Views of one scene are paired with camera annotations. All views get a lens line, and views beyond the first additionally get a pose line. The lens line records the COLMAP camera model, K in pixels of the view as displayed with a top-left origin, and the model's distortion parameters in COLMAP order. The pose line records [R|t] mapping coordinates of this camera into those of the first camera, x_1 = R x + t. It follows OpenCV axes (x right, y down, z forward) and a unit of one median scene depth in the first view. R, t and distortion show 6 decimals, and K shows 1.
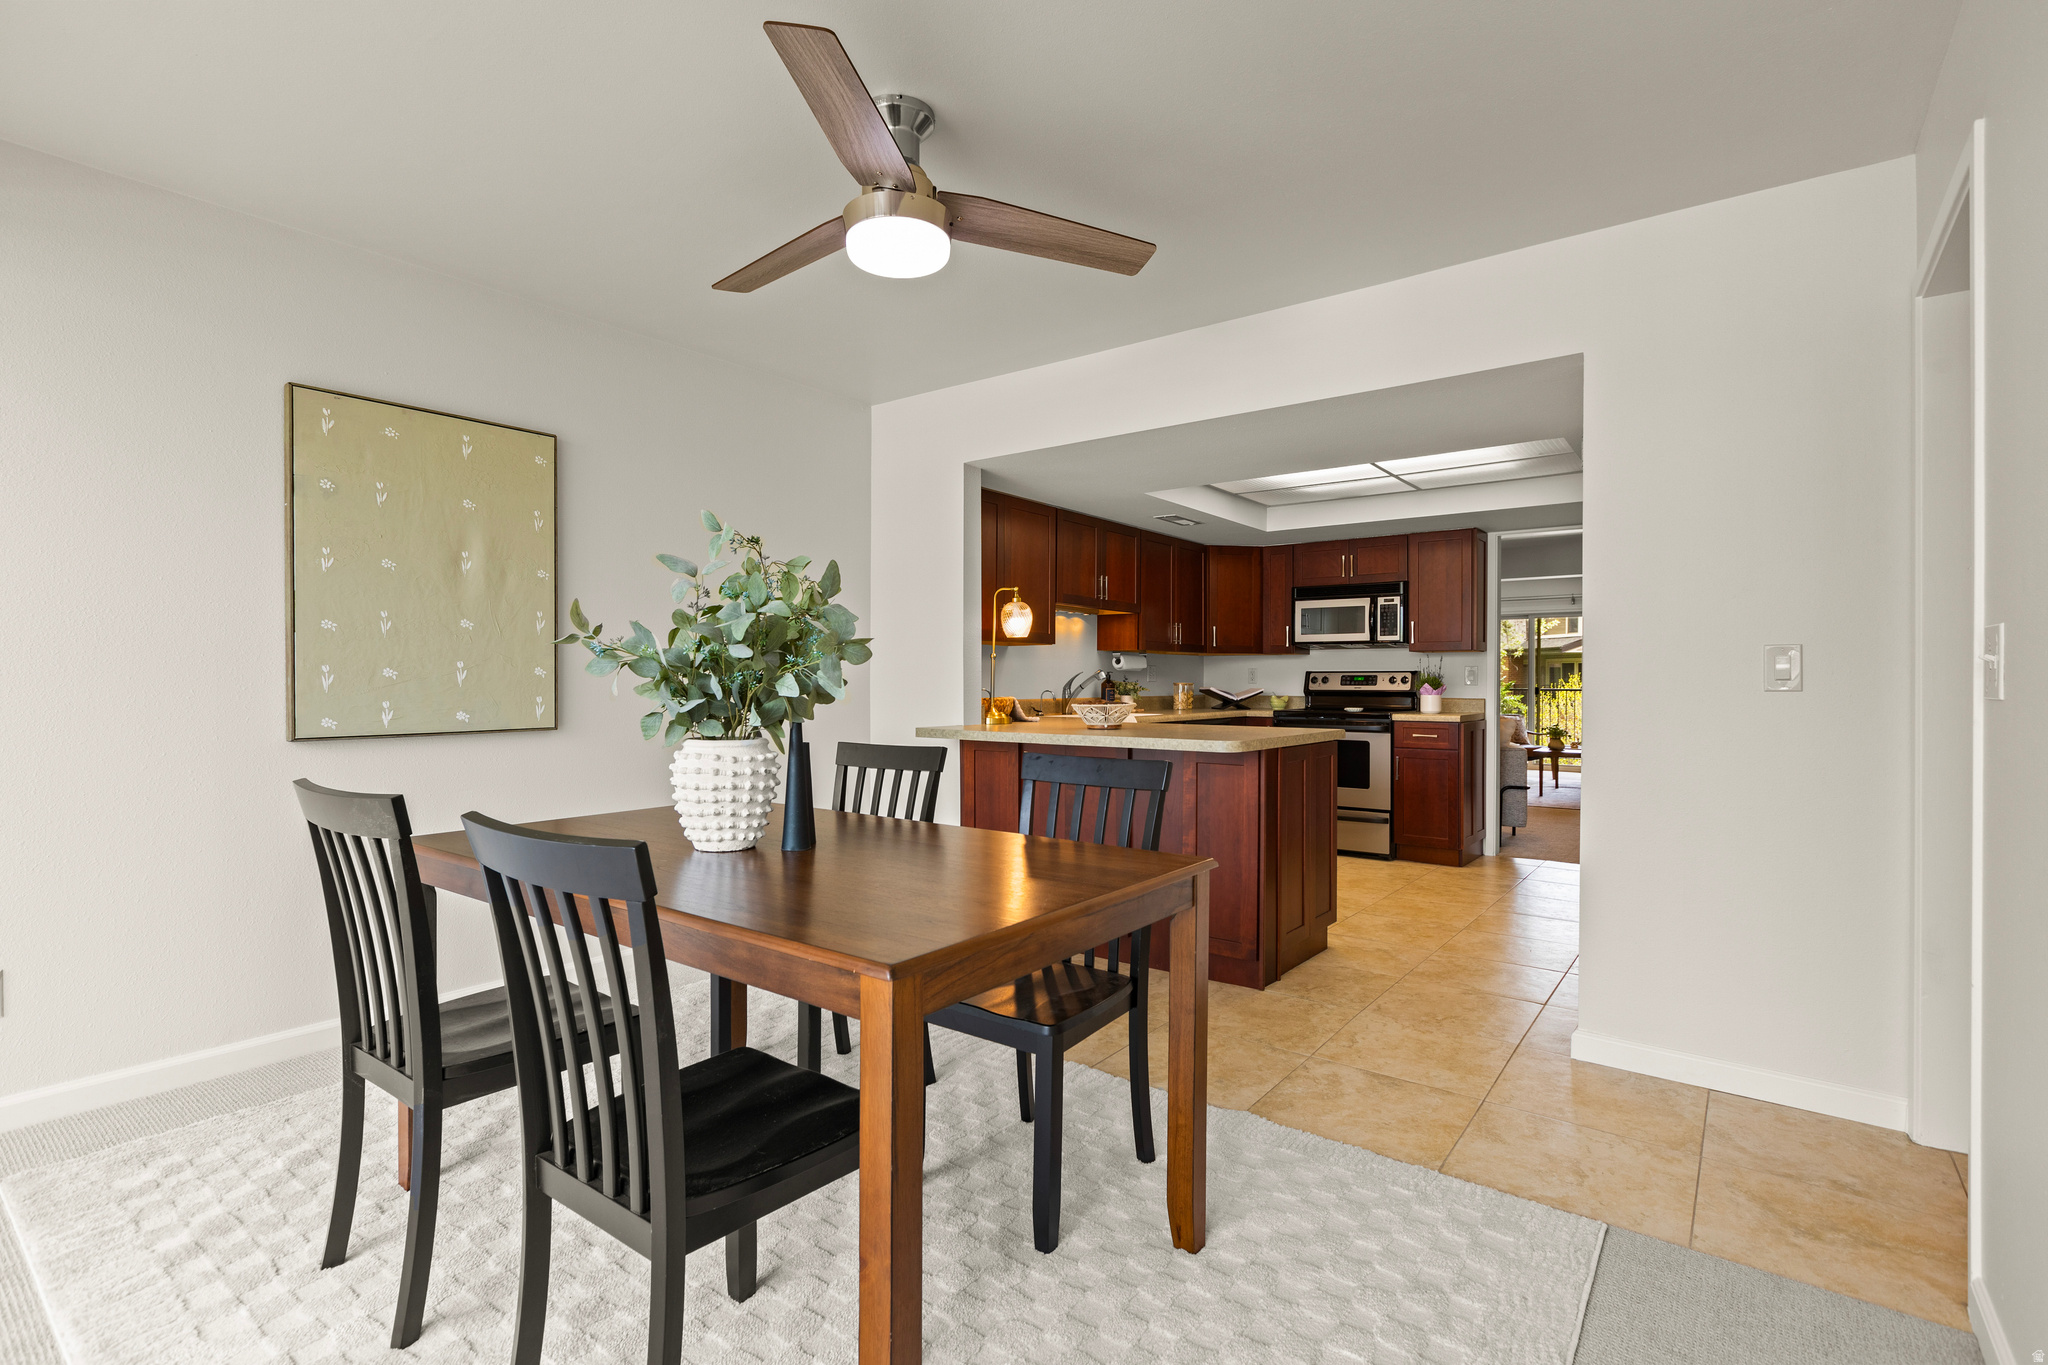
lens RADIAL K [[1001.7, 0, 1024.0], [0, 1001.7, 682.5], [0, 0, 1]] dist [-0.001259, -0.000316]
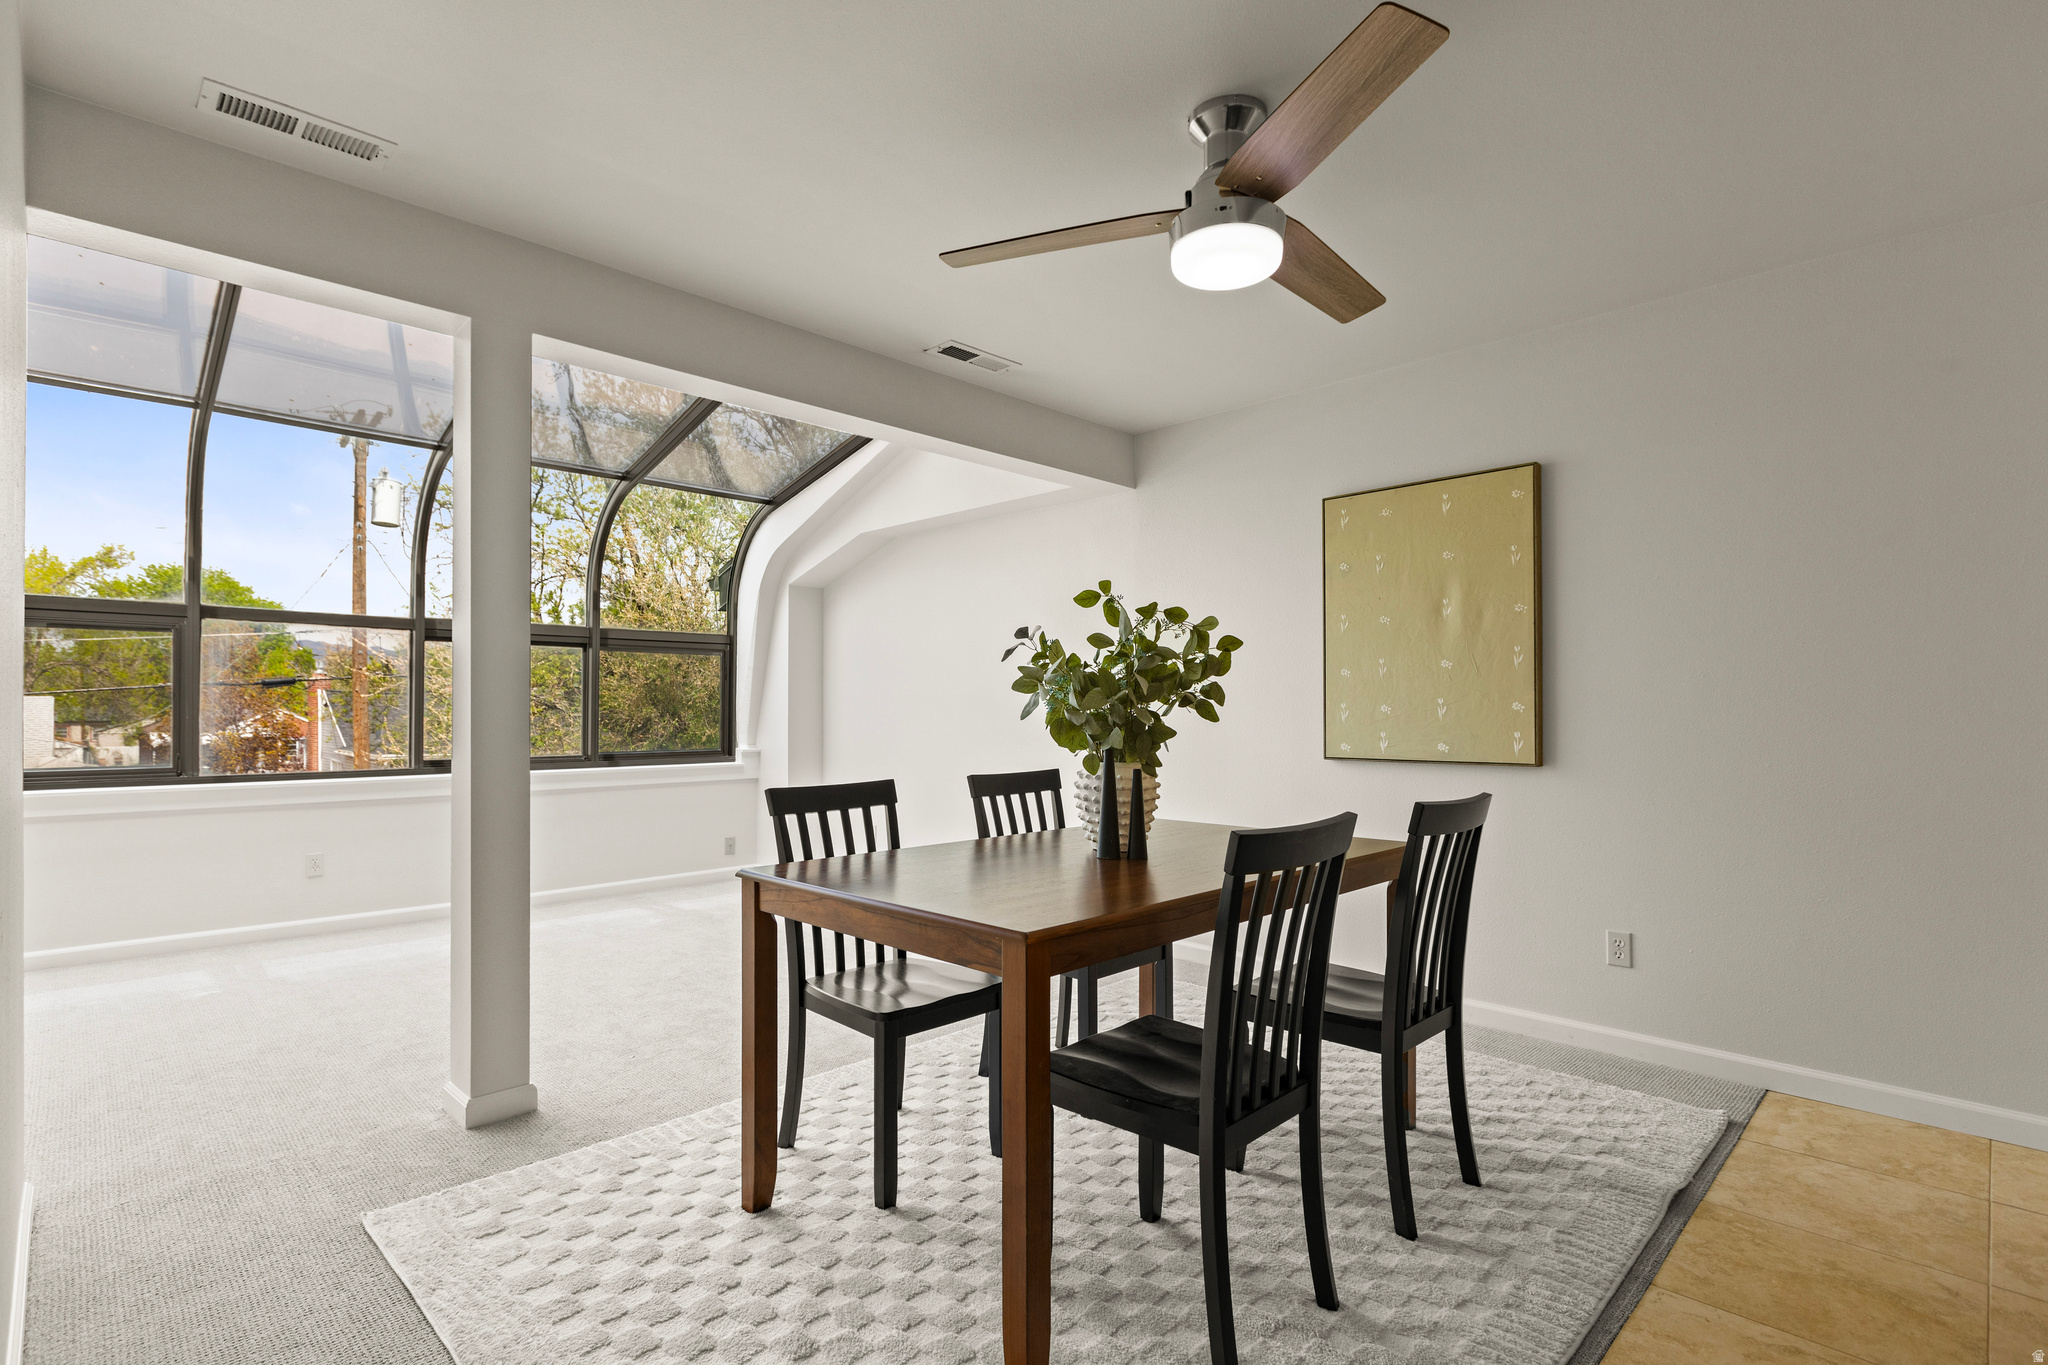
lens RADIAL K [[978.3, 0, 1023.1], [0, 978.3, 698.0], [0, 0, 1]] dist [-0.003680, -0.001328]
pose [[-0.152709, -0.013467, -0.988179, 0.585488], [-0.003612, 0.999908, -0.013069, -0.005316], [0.988265, 0.001574, -0.152743, 0.710992]]
